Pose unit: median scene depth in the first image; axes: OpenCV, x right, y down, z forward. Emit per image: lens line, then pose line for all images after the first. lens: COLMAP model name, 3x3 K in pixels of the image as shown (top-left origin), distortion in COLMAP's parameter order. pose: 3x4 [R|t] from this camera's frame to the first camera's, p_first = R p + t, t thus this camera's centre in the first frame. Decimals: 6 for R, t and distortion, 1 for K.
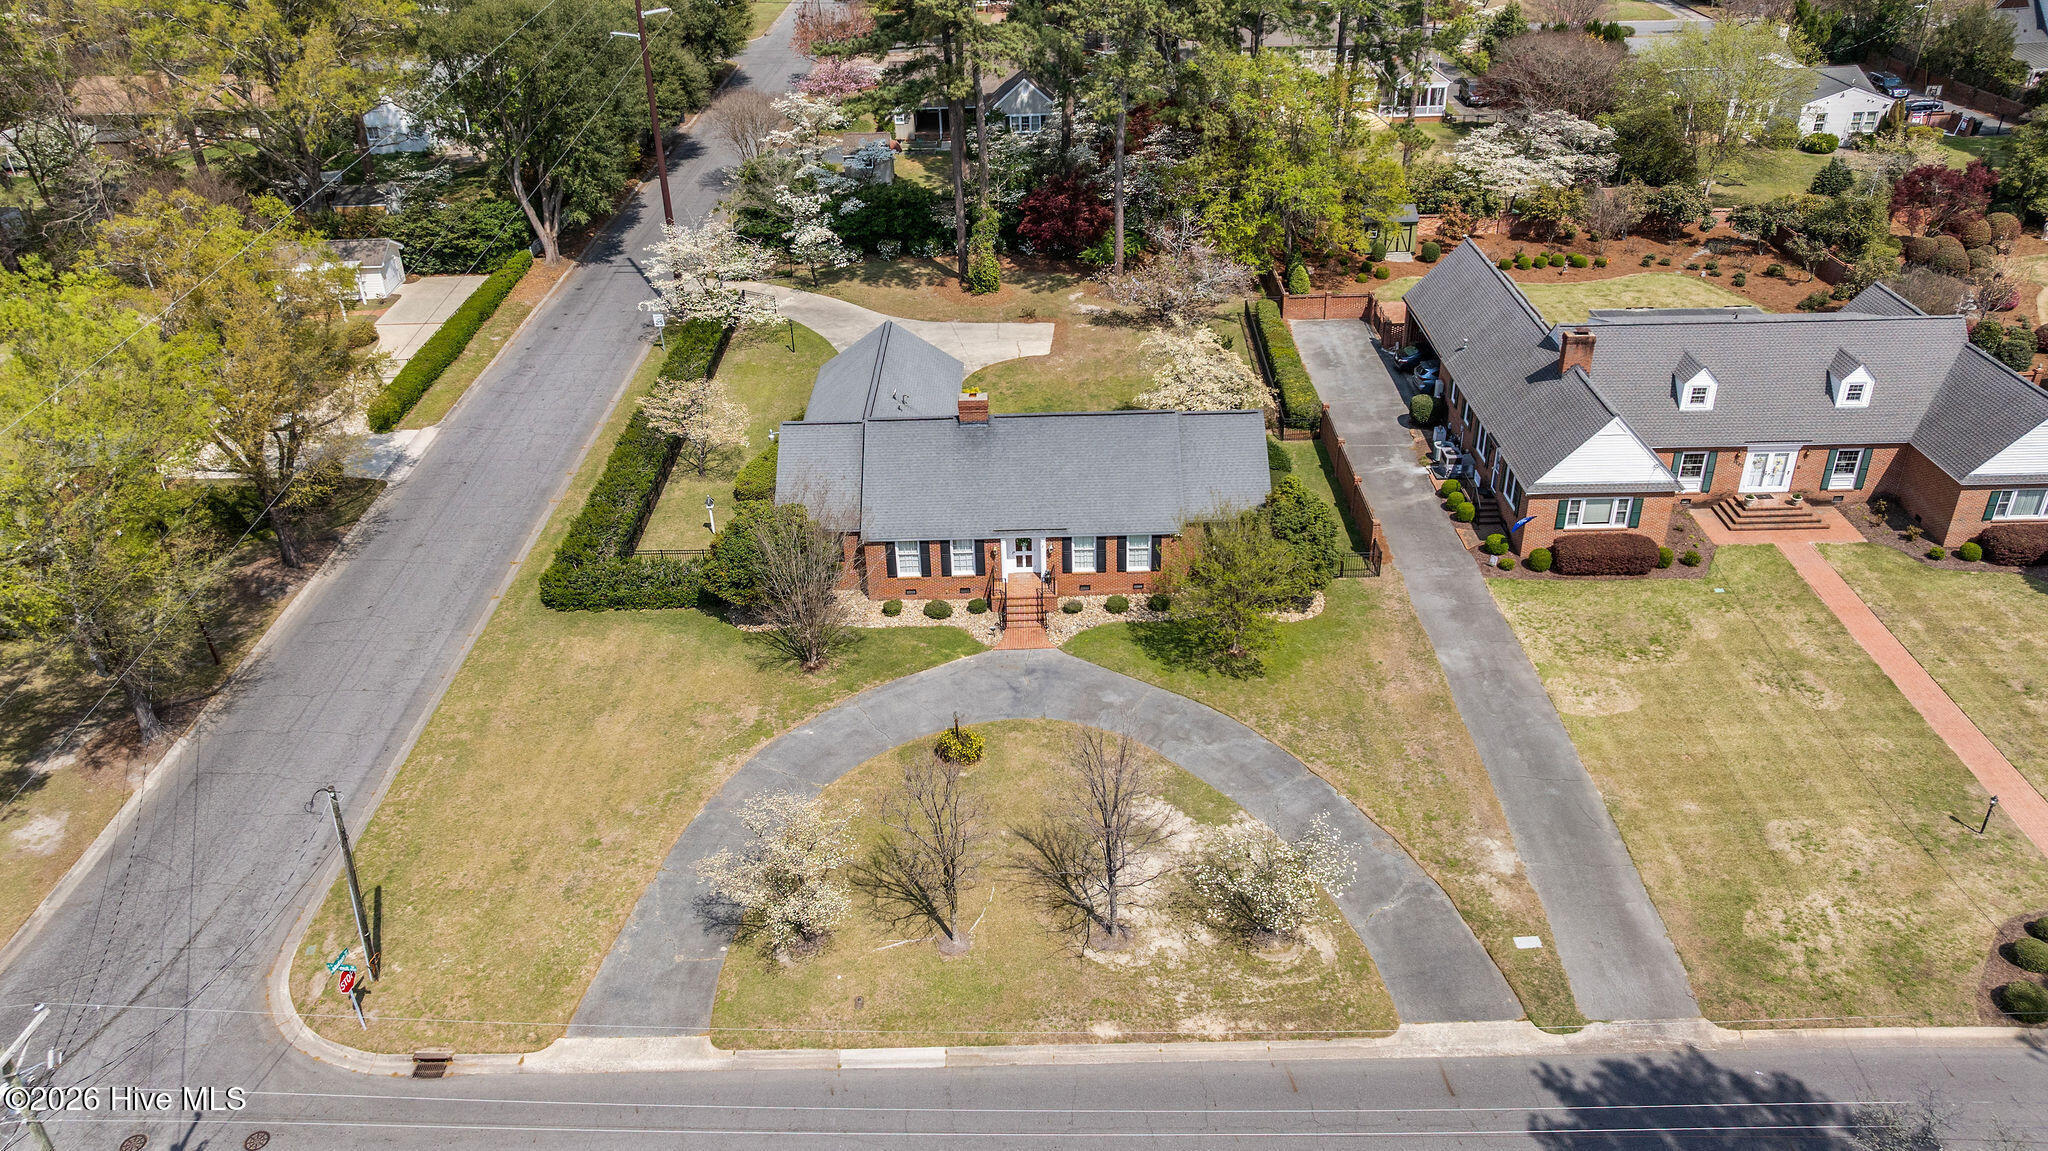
lens RADIAL K [[1478.9, 0, 1017.9], [0, 1478.9, 576.0], [0, 0, 1]] dist [-0.017068, -0.005055]
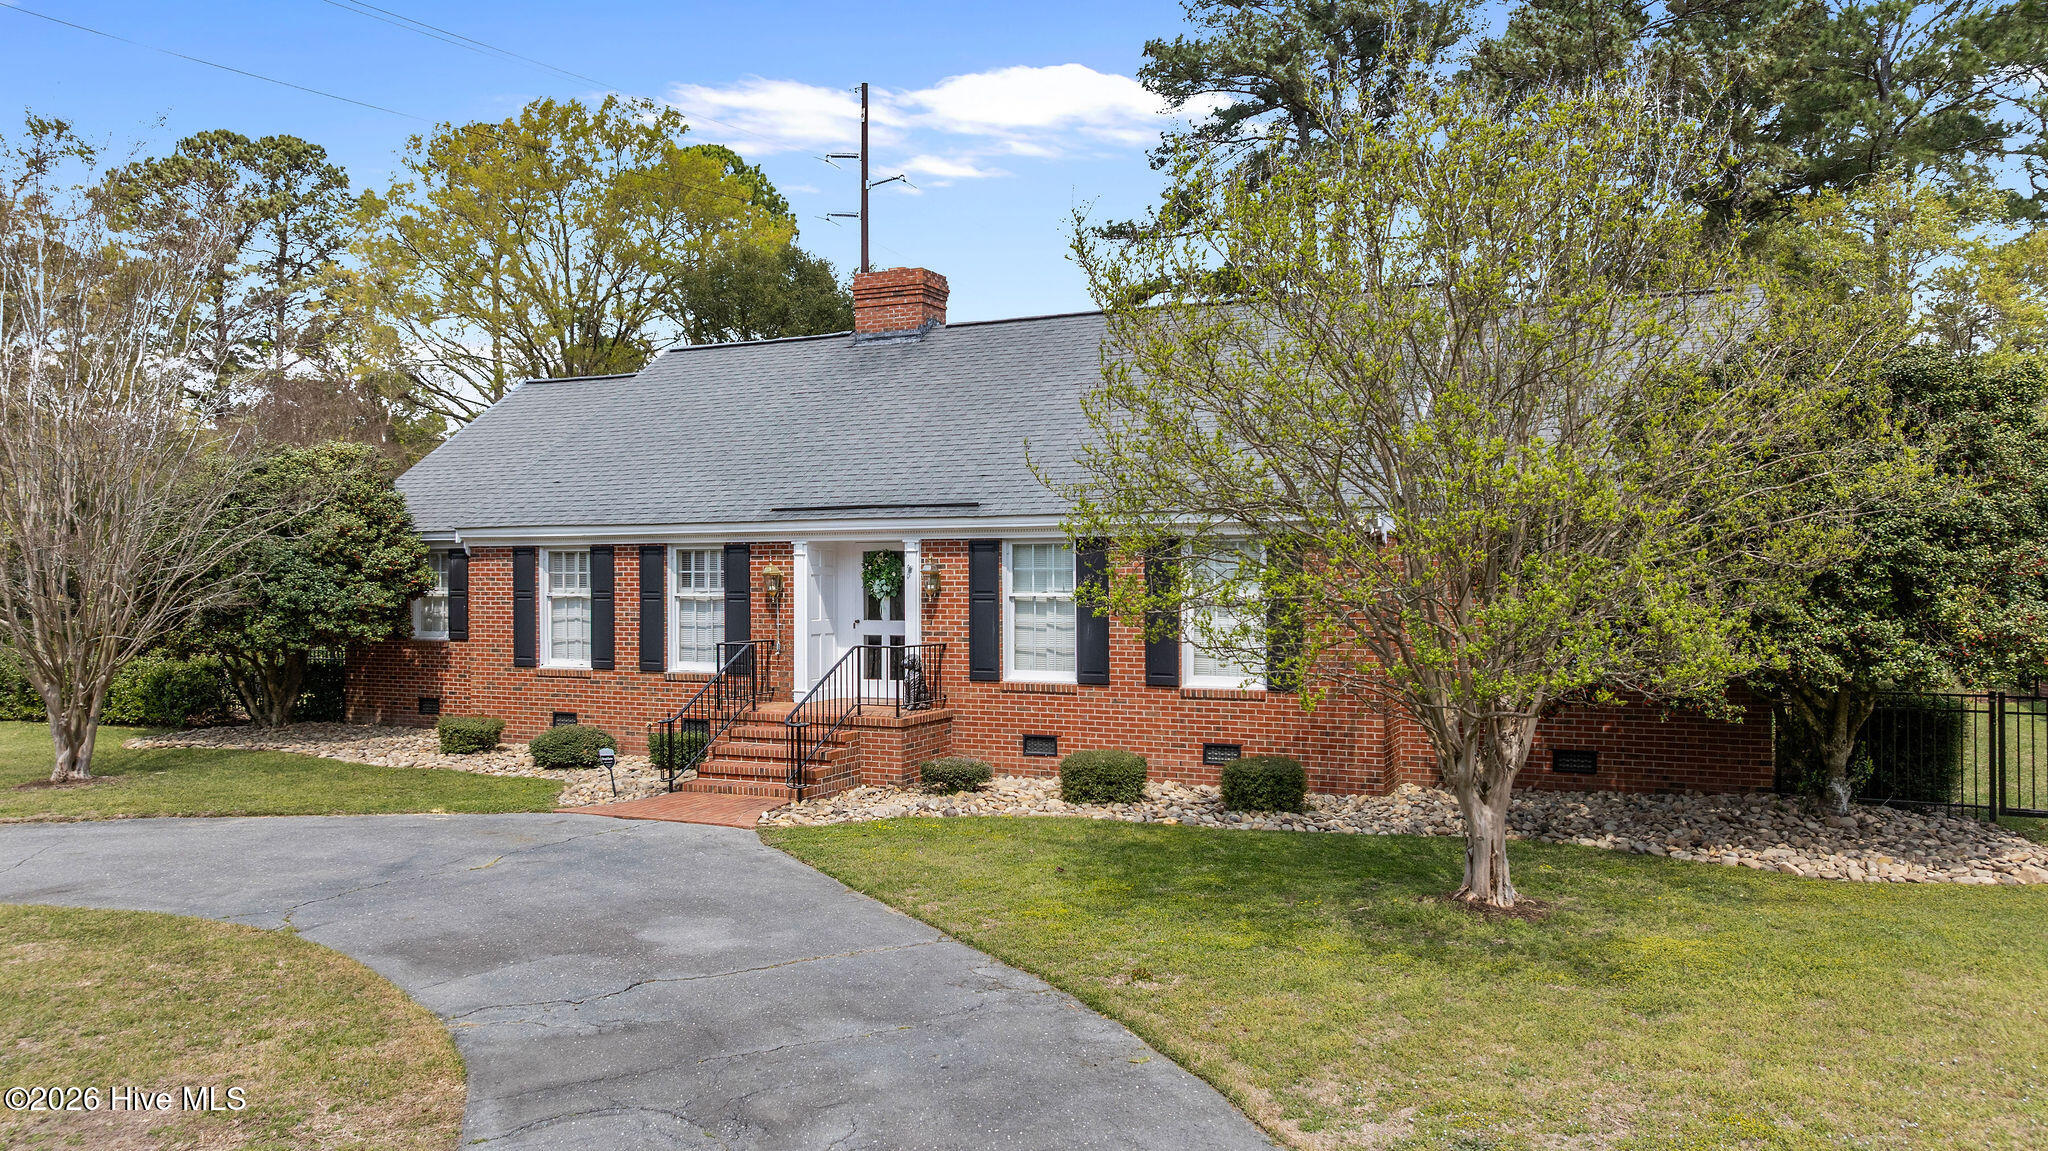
lens RADIAL K [[1444.5, 0, 1017.6], [0, 1444.5, 569.9], [0, 0, 1]] dist [-0.010772, 0.001570]
pose [[0.896580, 0.022098, -0.442331, 0.161519], [-0.235441, 0.869716, -0.433776, 0.097948], [0.375117, 0.493057, 0.784973, 0.779932]]
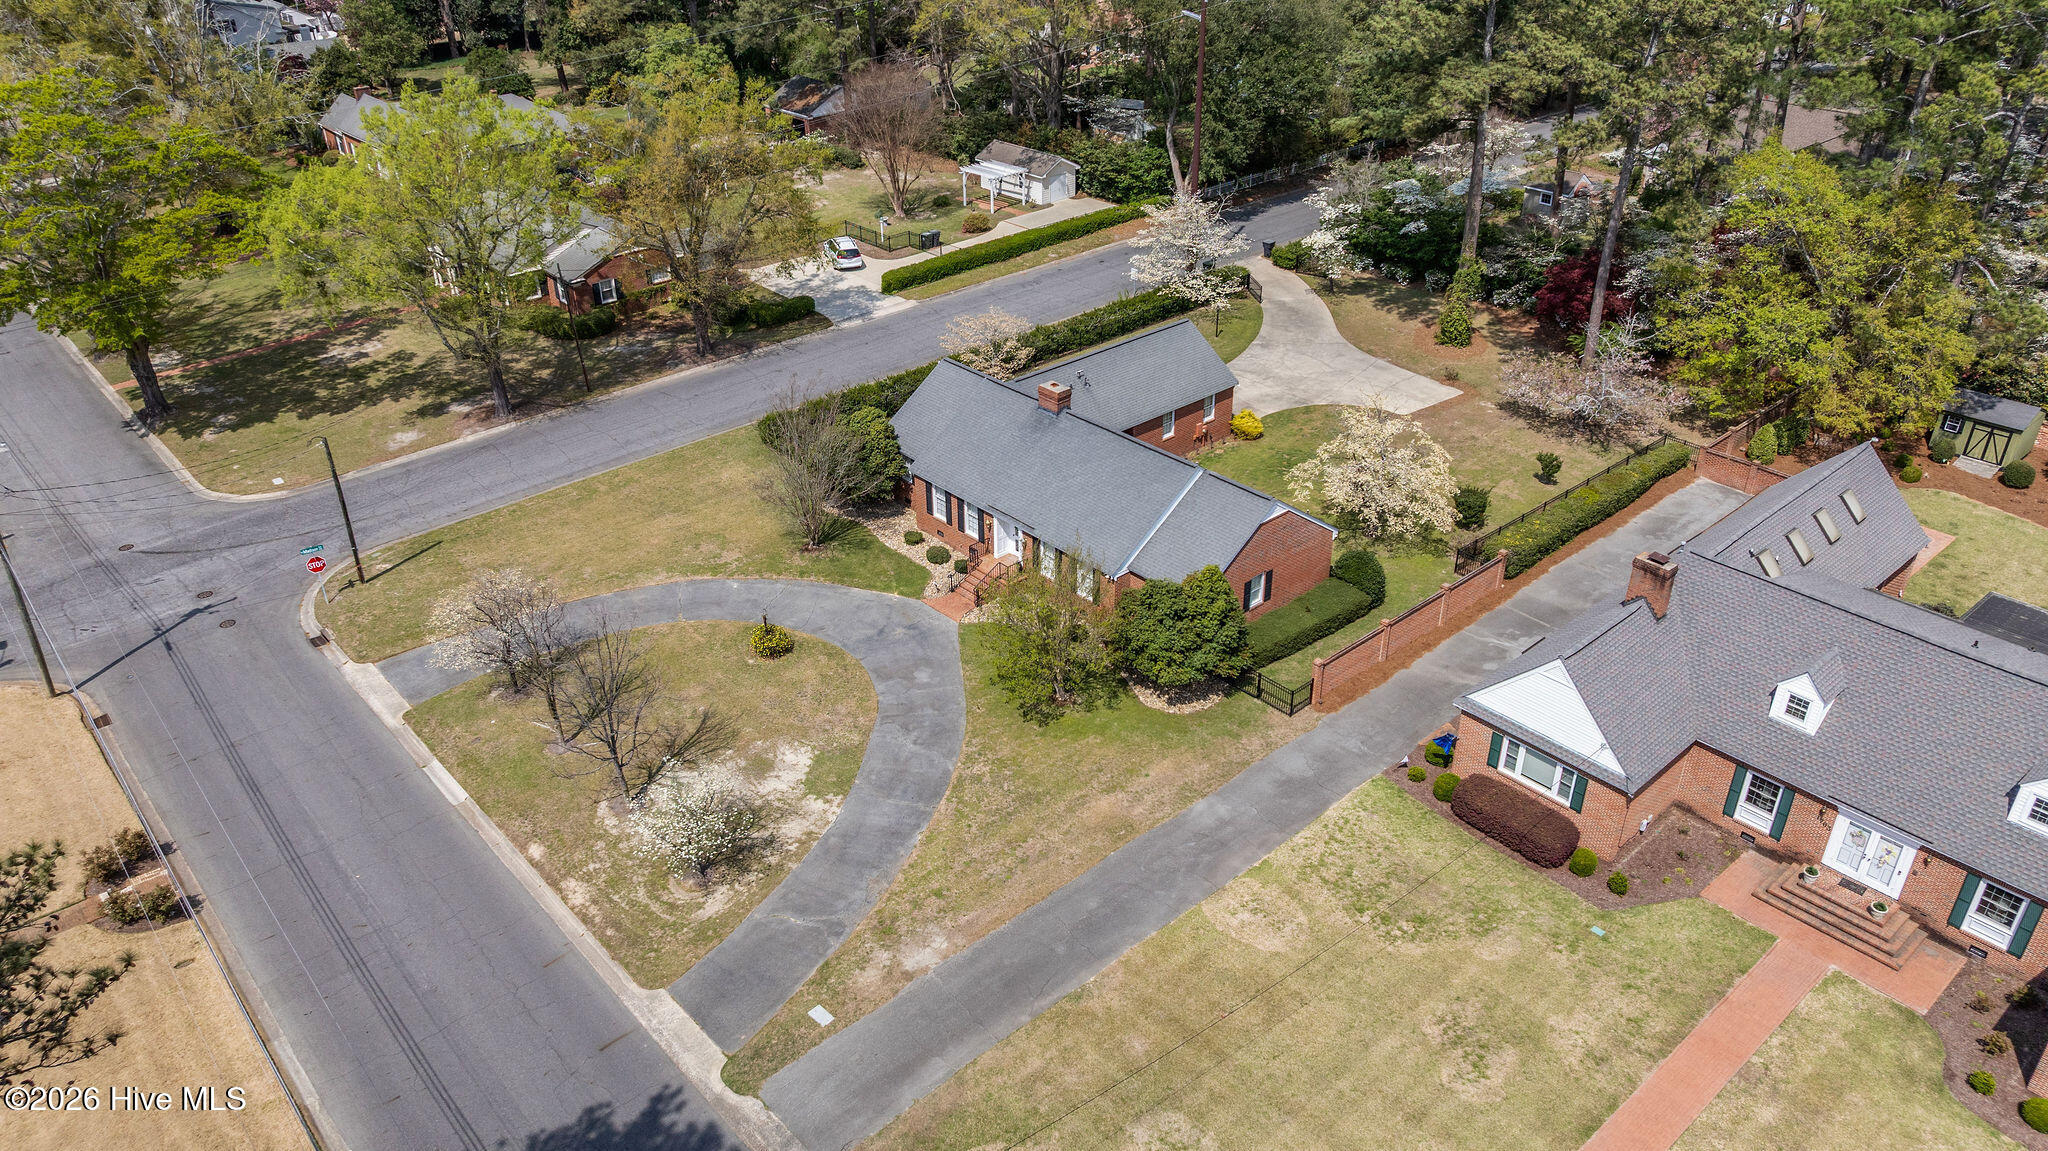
lens RADIAL K [[1444.5, 0, 1017.6], [0, 1444.5, 569.9], [0, 0, 1]] dist [-0.010772, 0.001570]
pose [[0.666284, 0.390671, -0.635171, 0.667825], [-0.380034, 0.910760, 0.161526, -0.162086], [0.641592, 0.133764, 0.755292, 0.232845]]
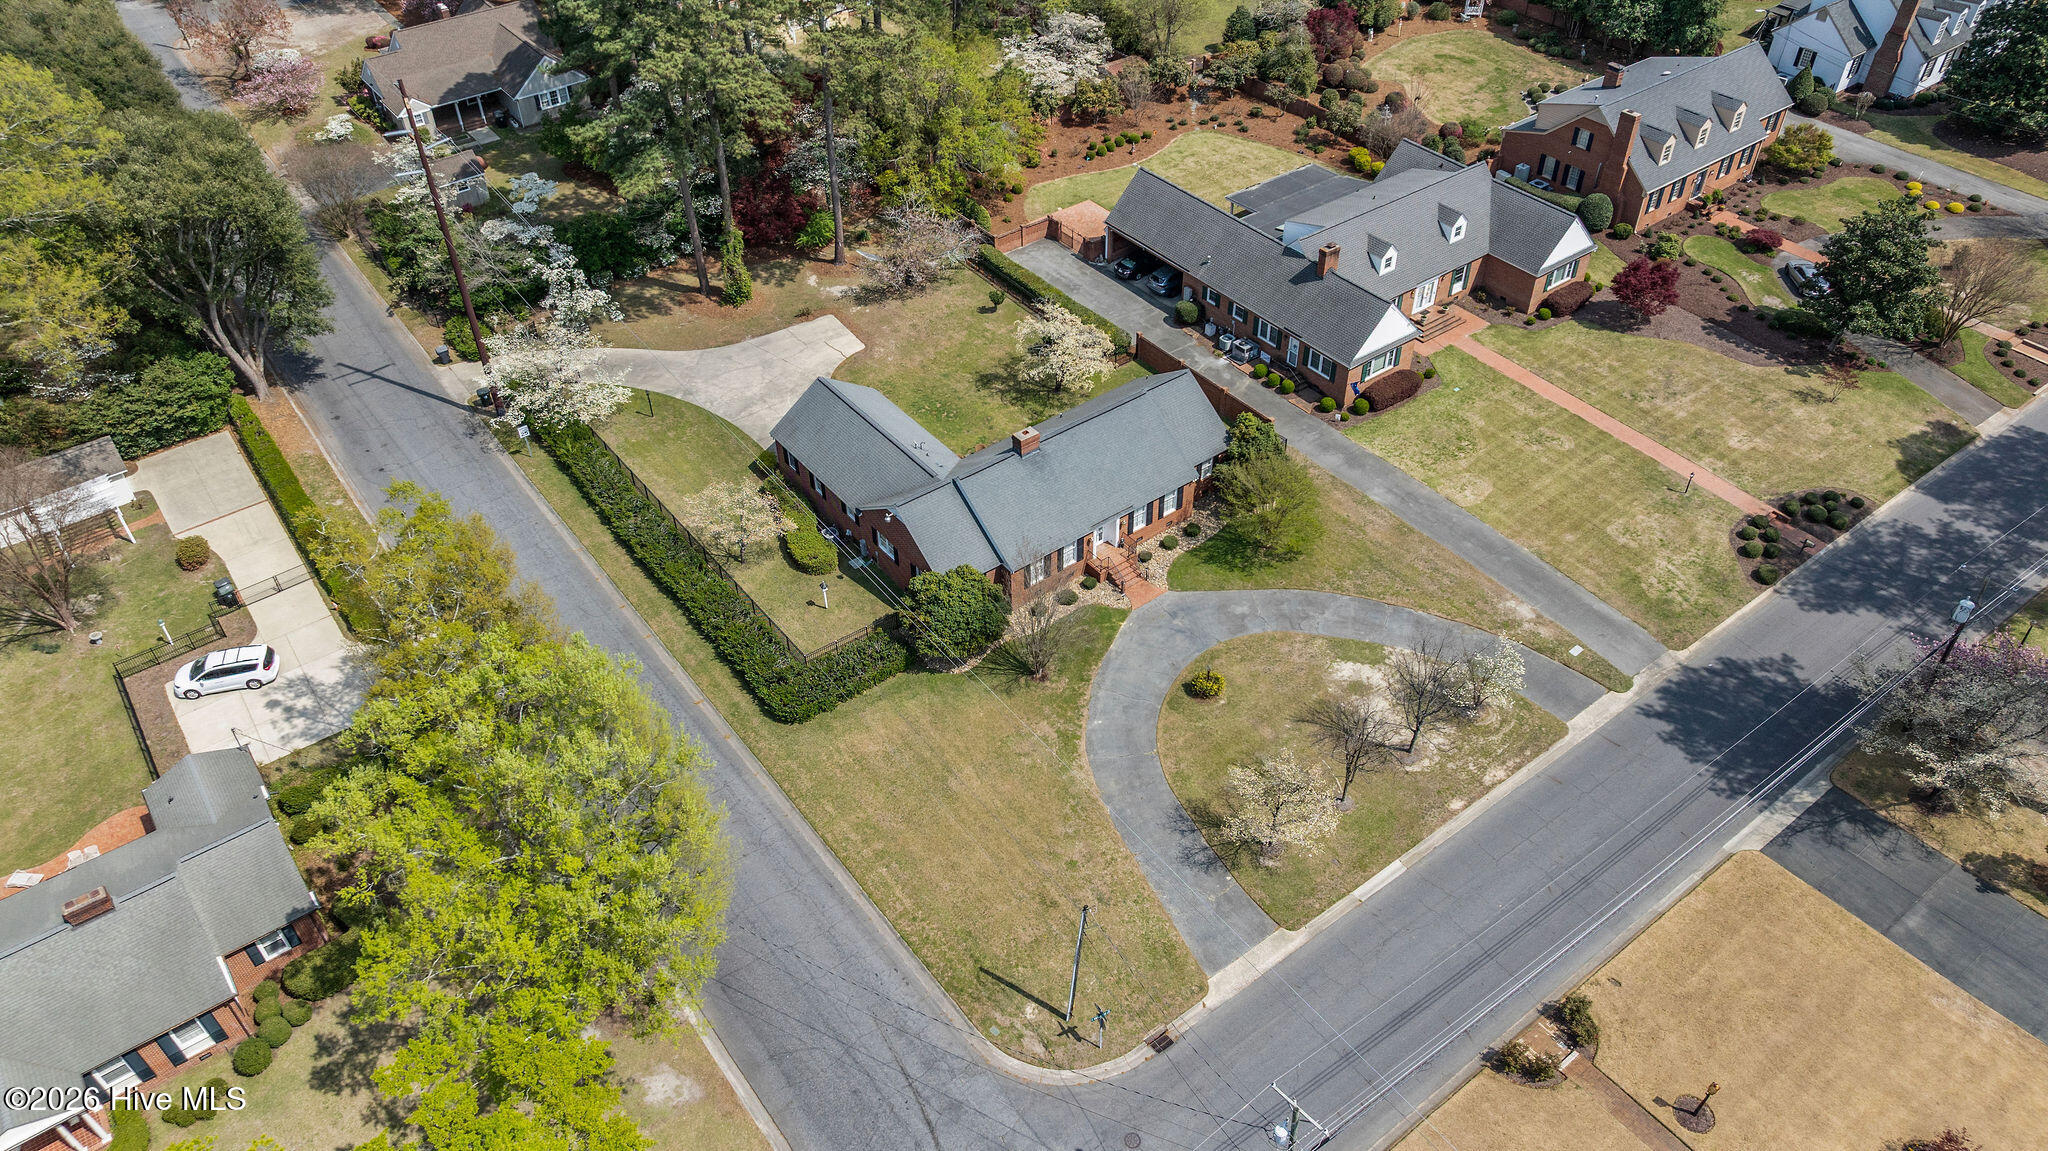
lens RADIAL K [[1444.5, 0, 1017.6], [0, 1444.5, 569.9], [0, 0, 1]] dist [-0.010772, 0.001570]
pose [[0.797079, -0.387104, 0.463483, -0.679242], [0.297714, 0.919660, 0.256110, -0.343829], [-0.525387, -0.066154, 0.848287, -0.070779]]
